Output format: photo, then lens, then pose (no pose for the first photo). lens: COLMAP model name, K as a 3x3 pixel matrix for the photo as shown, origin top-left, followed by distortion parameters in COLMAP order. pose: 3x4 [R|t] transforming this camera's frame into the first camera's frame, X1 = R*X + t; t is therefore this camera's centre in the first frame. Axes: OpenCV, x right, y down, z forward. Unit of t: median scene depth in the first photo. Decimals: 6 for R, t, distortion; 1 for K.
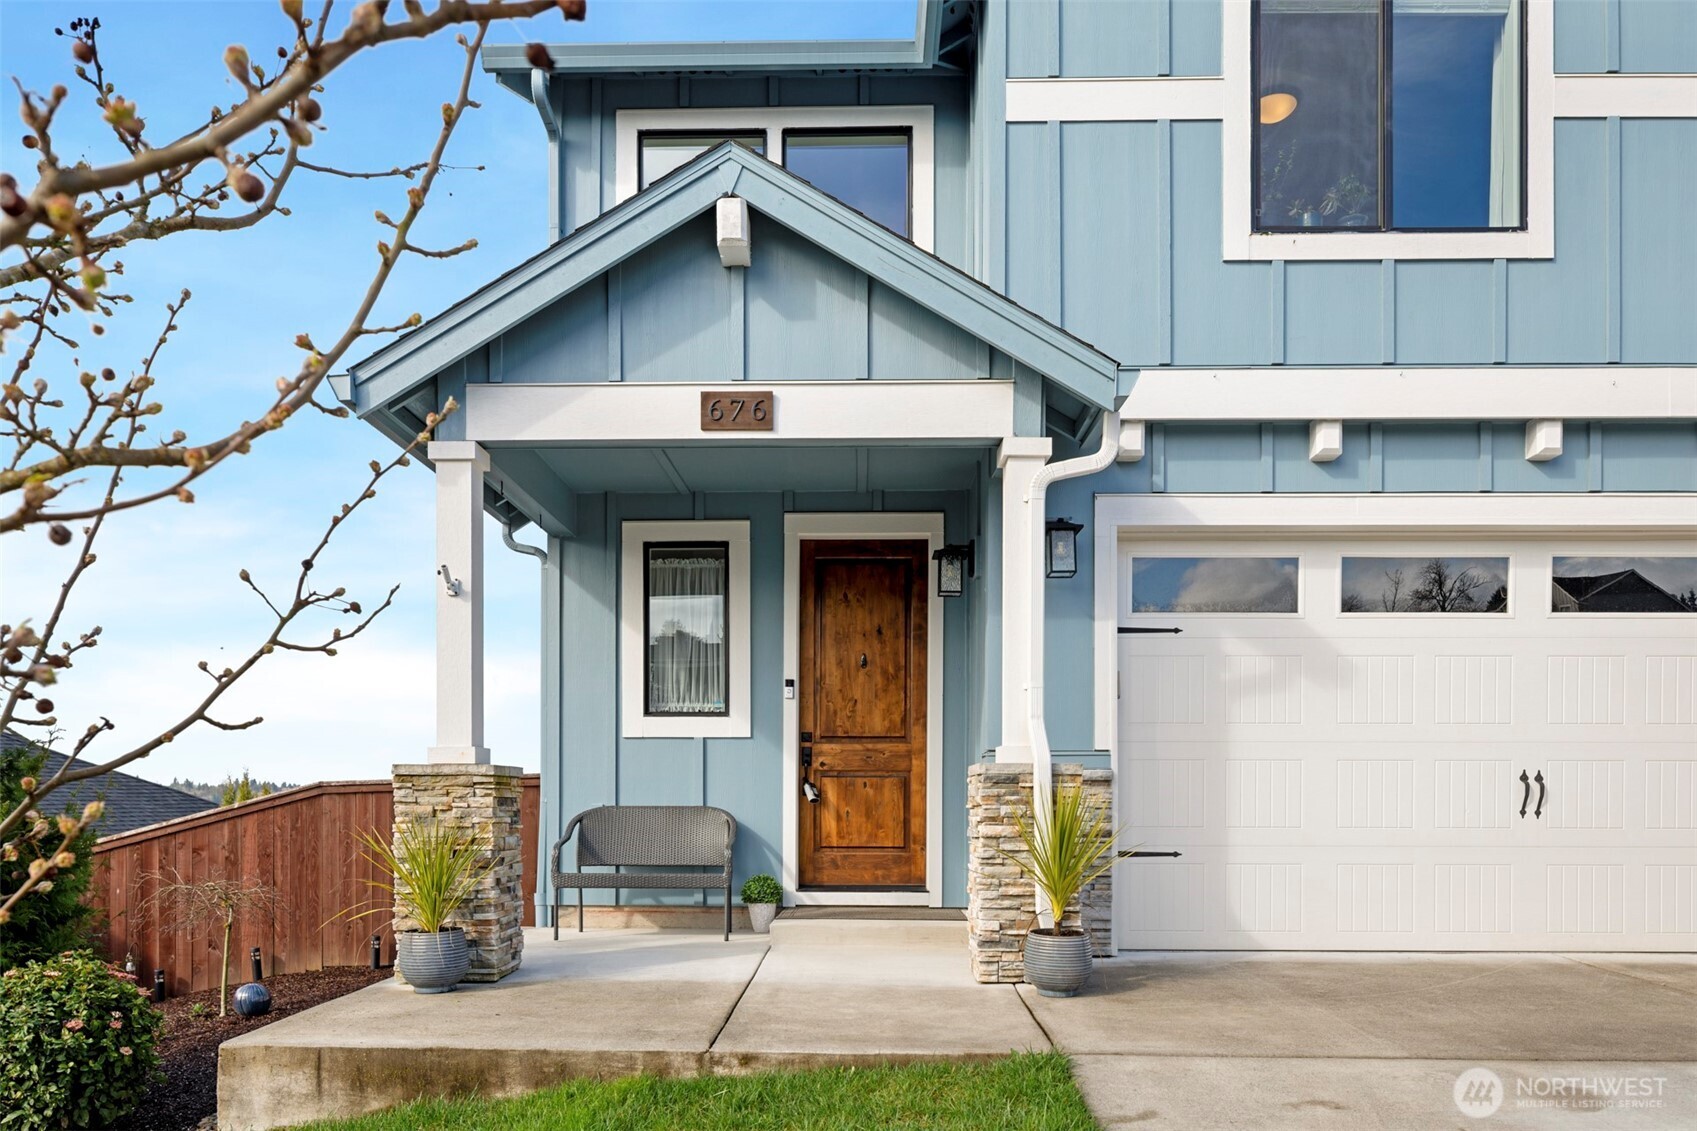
lens RADIAL K [[1174.0, 0, 848.5], [0, 1174.0, 815.7], [0, 0, 1]] dist [-0.003013, 0.001128]
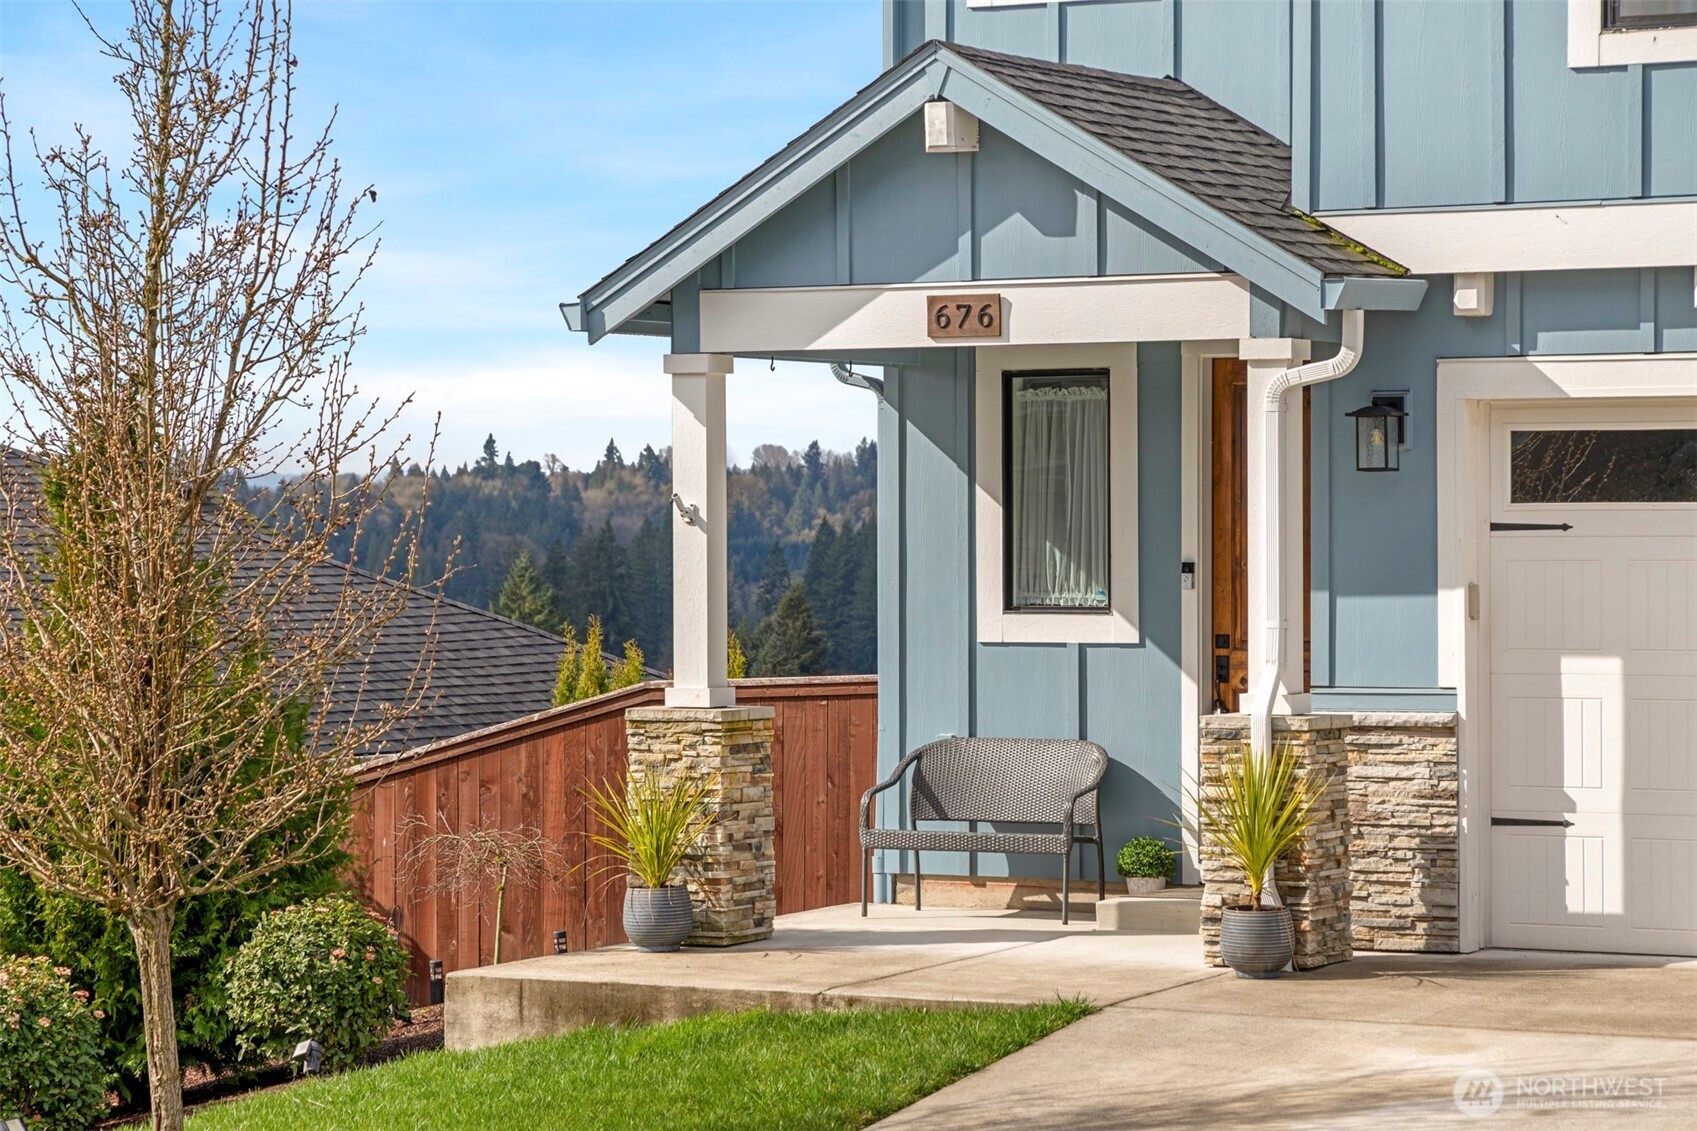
lens RADIAL K [[5187.1, 0, 848.5], [0, 5187.1, 565.5], [0, 0, 1]] dist [0.138485, 0.713984]
pose [[0.888028, -0.001324, -0.459788, 1.654835], [0.000372, 0.999998, -0.002163, -0.147957], [0.459790, 0.001750, 0.888026, -2.564357]]
